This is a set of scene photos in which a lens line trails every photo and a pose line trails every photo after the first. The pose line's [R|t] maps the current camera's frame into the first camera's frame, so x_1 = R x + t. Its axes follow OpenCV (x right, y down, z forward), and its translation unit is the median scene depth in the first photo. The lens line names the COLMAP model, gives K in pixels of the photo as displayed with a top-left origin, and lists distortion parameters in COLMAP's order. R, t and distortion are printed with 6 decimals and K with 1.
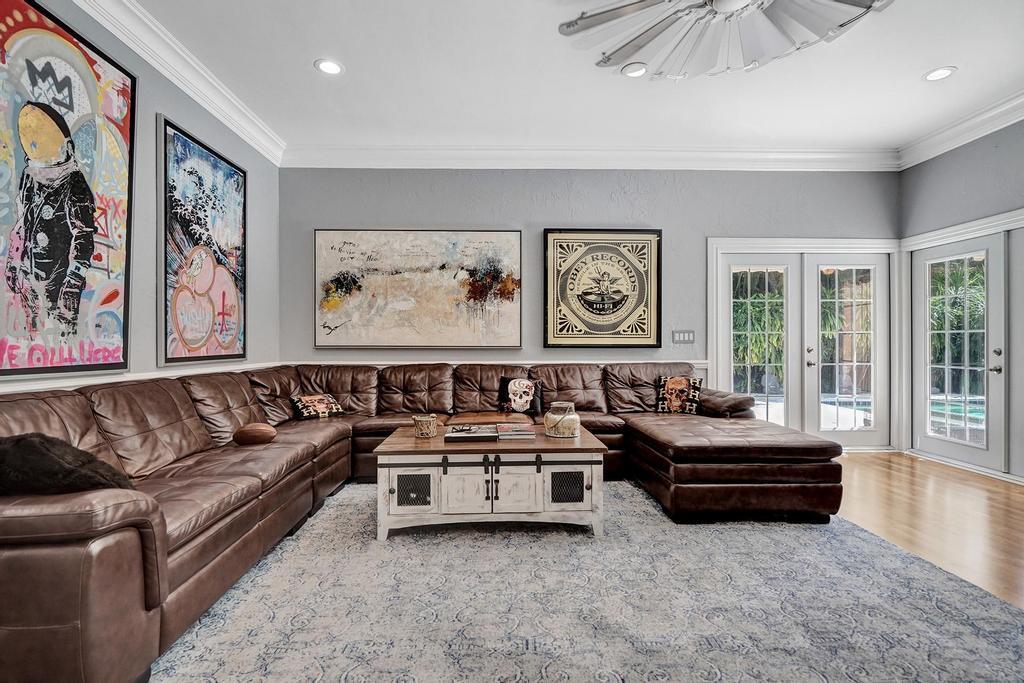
lens RADIAL K [[476.2, 0, 512.2], [0, 476.2, 338.4], [0, 0, 1]] dist [0.002466, 0.000778]
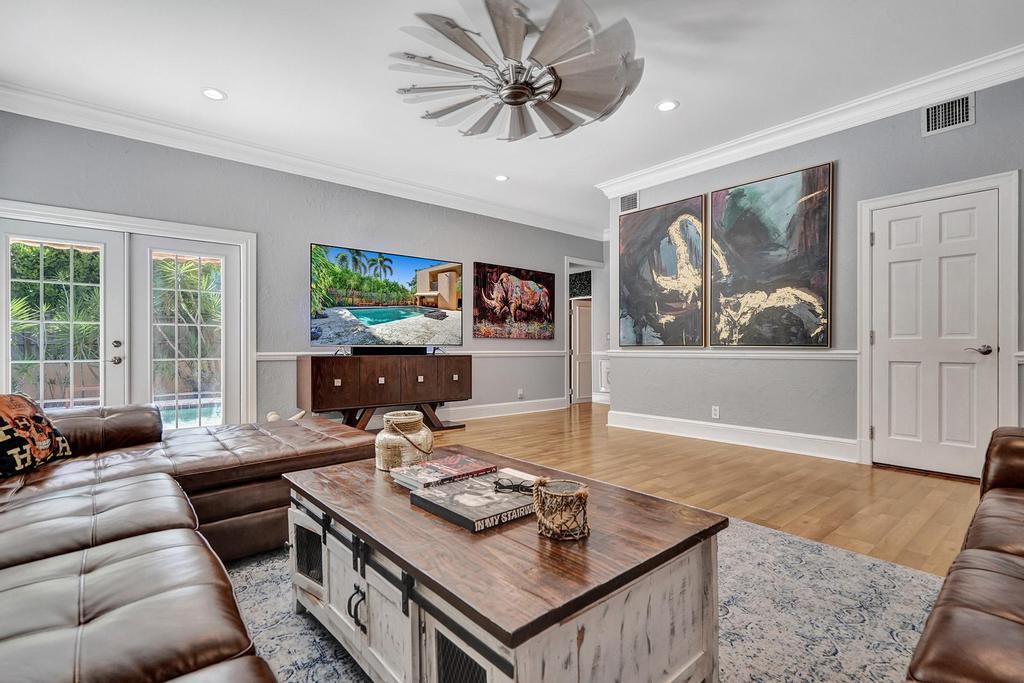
lens RADIAL K [[476.2, 0, 509.0], [0, 476.2, 343.3], [0, 0, 1]] dist [0.002466, 0.000778]
pose [[-0.637825, 0.006583, 0.770153, -0.565080], [-0.000463, 0.999960, -0.008931, 0.053655], [-0.770181, -0.006053, -0.637797, 1.484558]]
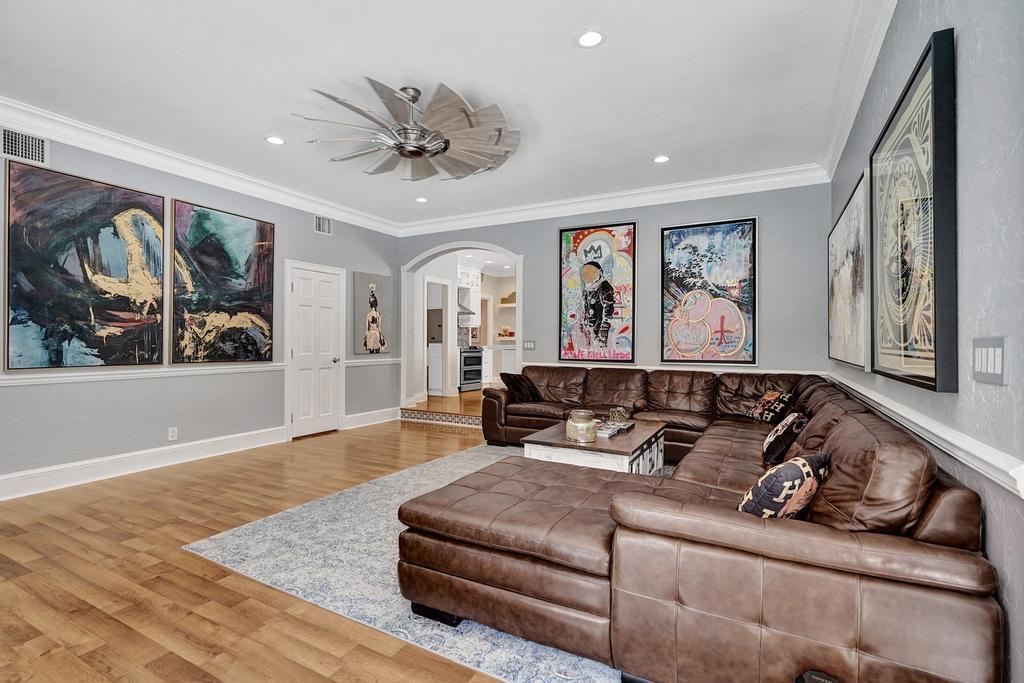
lens RADIAL K [[476.2, 0, 508.7], [0, 476.2, 343.6], [0, 0, 1]] dist [0.002466, 0.000778]
pose [[-0.493846, 0.000963, -0.869549, 1.338482], [0.003206, 0.999995, -0.000714, -0.023419], [0.869543, -0.003140, -0.493847, 1.622636]]
